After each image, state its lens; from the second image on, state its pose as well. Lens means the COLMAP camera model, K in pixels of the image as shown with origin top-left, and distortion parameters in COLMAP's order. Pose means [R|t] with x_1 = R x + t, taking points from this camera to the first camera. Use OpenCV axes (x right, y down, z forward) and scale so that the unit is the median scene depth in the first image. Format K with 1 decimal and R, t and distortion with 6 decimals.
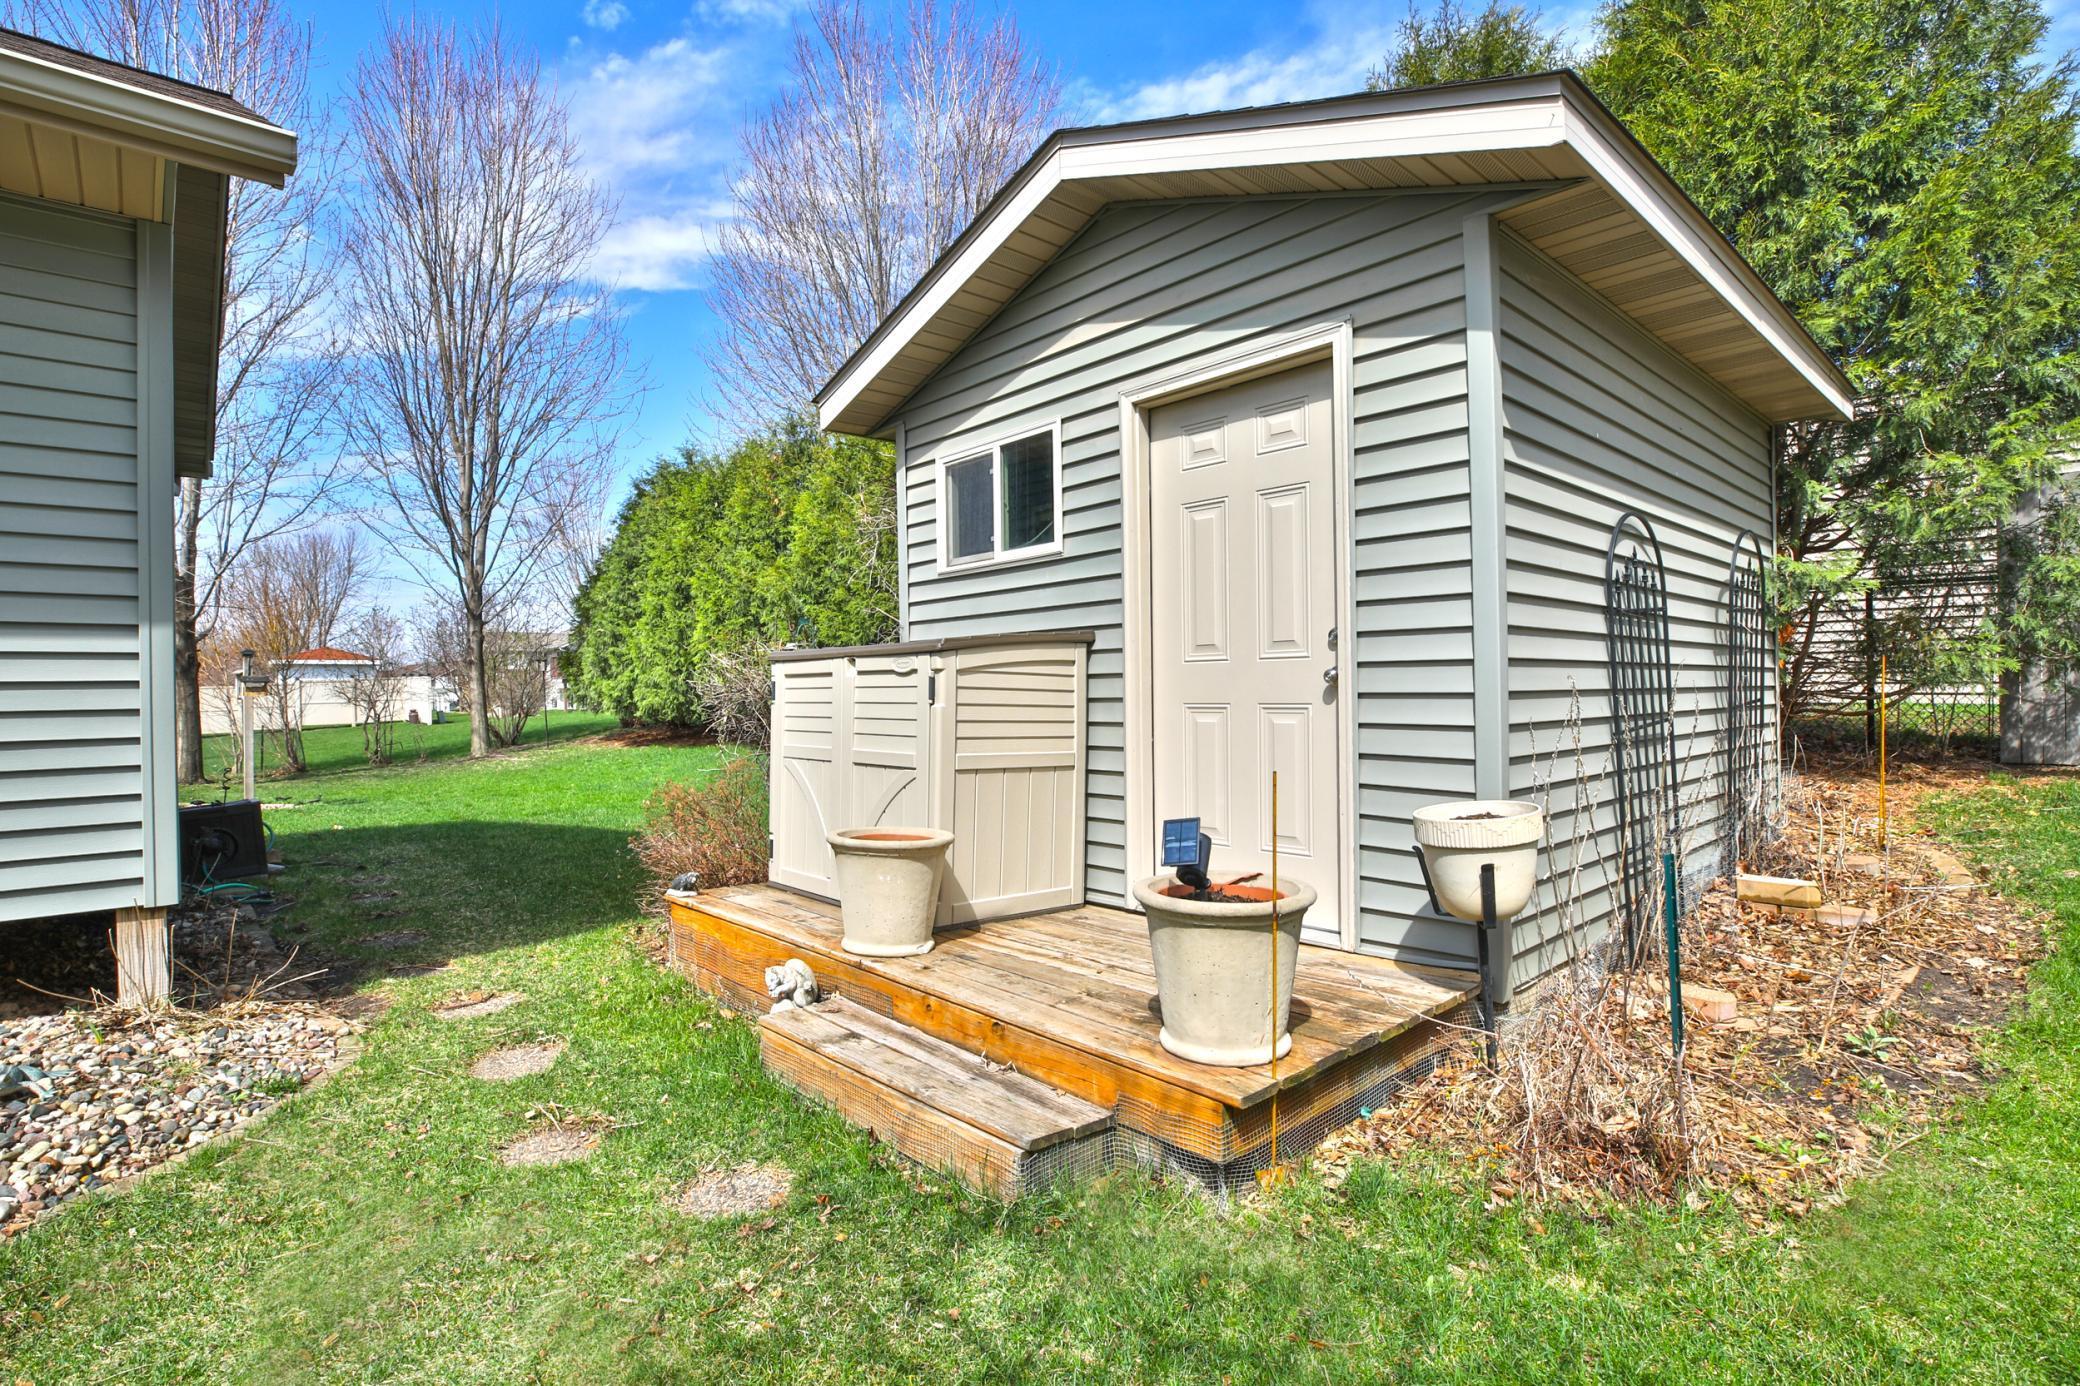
lens RADIAL K [[937.6, 0, 1036.1], [0, 937.6, 682.8], [0, 0, 1]] dist [-0.001938, -0.000619]
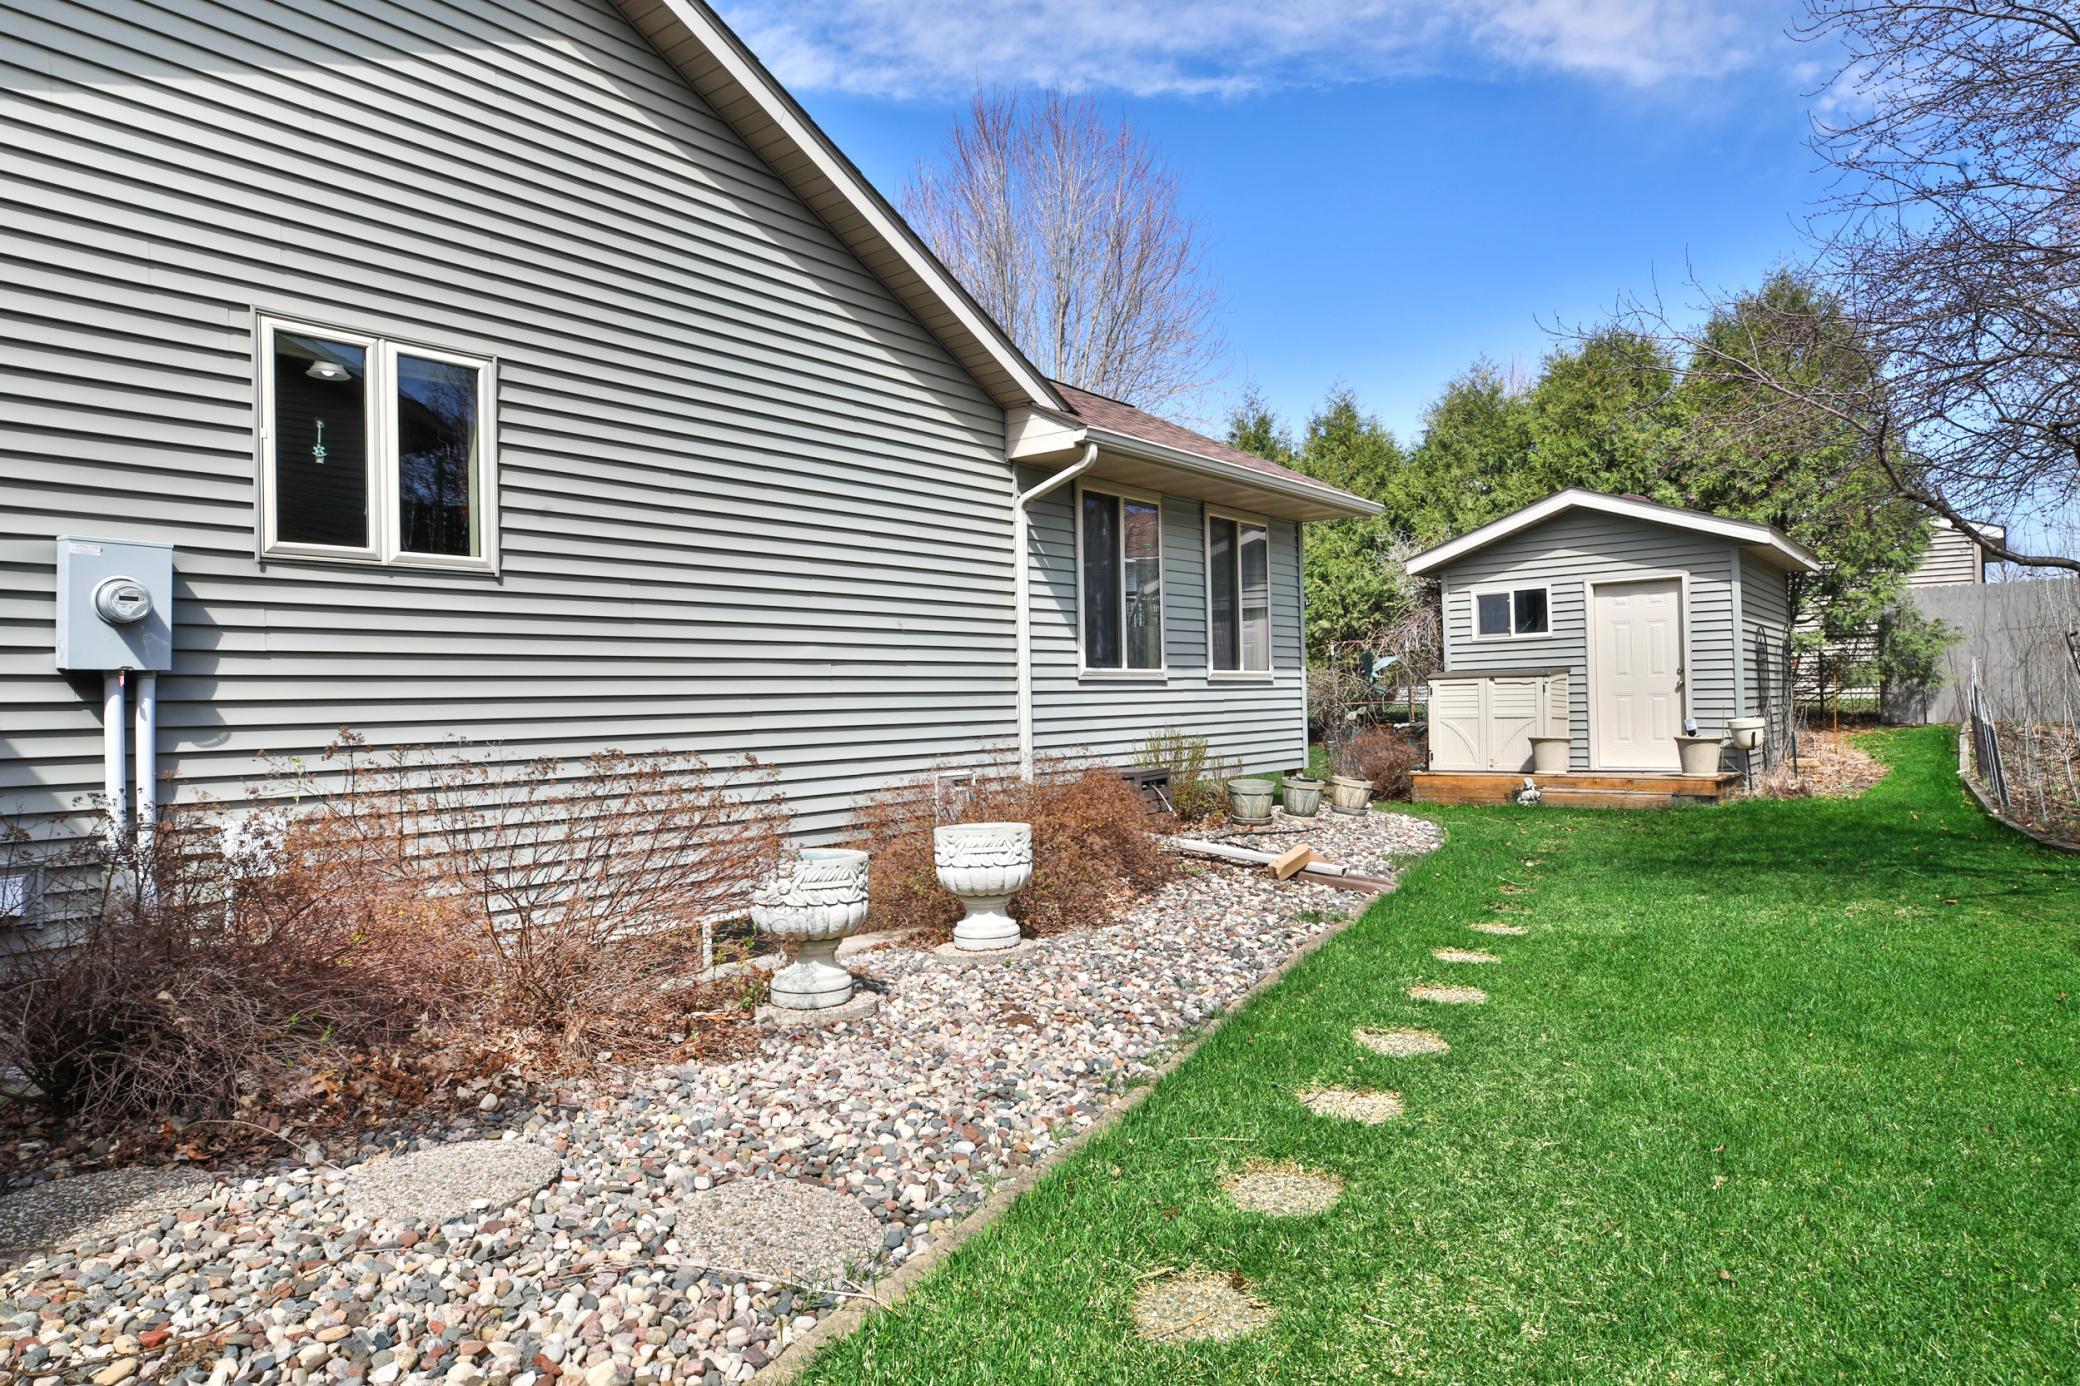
lens RADIAL K [[1123.6, 0, 1040.0], [0, 1123.6, 693.0], [0, 0, 1]] dist [-0.001052, -0.000249]
pose [[0.989302, -0.006985, 0.145715, -1.539997], [0.007863, 0.999954, -0.005450, 0.018253], [-0.145670, 0.006537, 0.989312, -1.563822]]
